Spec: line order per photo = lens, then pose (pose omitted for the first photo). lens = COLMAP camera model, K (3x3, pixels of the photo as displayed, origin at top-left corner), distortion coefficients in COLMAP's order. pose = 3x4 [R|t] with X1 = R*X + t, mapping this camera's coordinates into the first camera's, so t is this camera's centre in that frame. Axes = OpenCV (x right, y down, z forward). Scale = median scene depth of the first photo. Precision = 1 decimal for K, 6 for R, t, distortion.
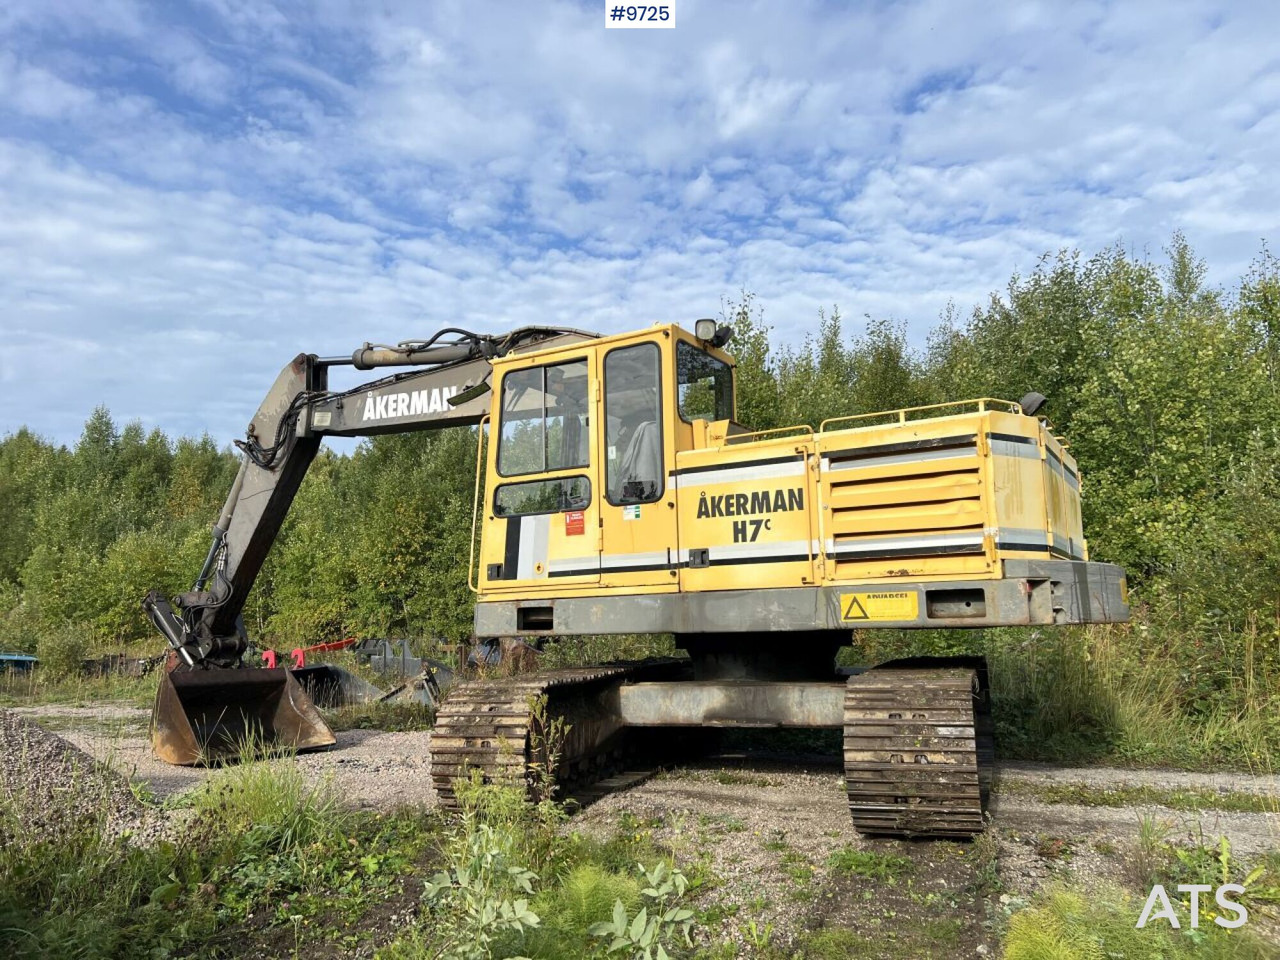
lens RADIAL K [[997.3, 0, 608.5], [0, 997.3, 478.3], [0, 0, 1]] dist [0.134174, -0.220871]
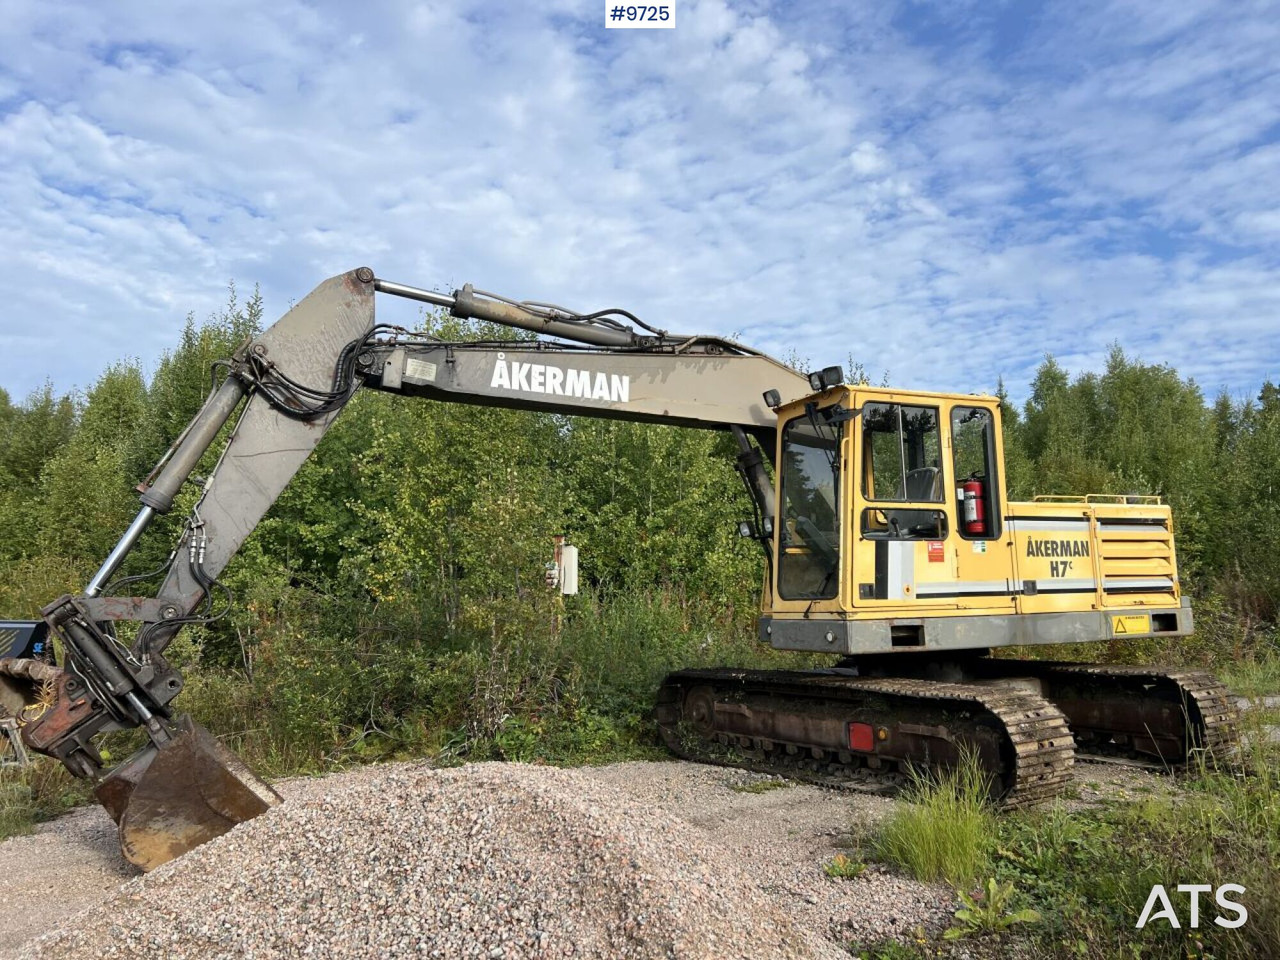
lens RADIAL K [[997.3, 0, 608.5], [0, 997.3, 478.3], [0, 0, 1]] dist [0.134174, -0.220871]
pose [[0.533984, 0.110321, 0.838266, -1.216290], [-0.112235, 0.991926, -0.059049, 0.072655], [-0.838012, -0.062552, 0.542054, 0.698823]]
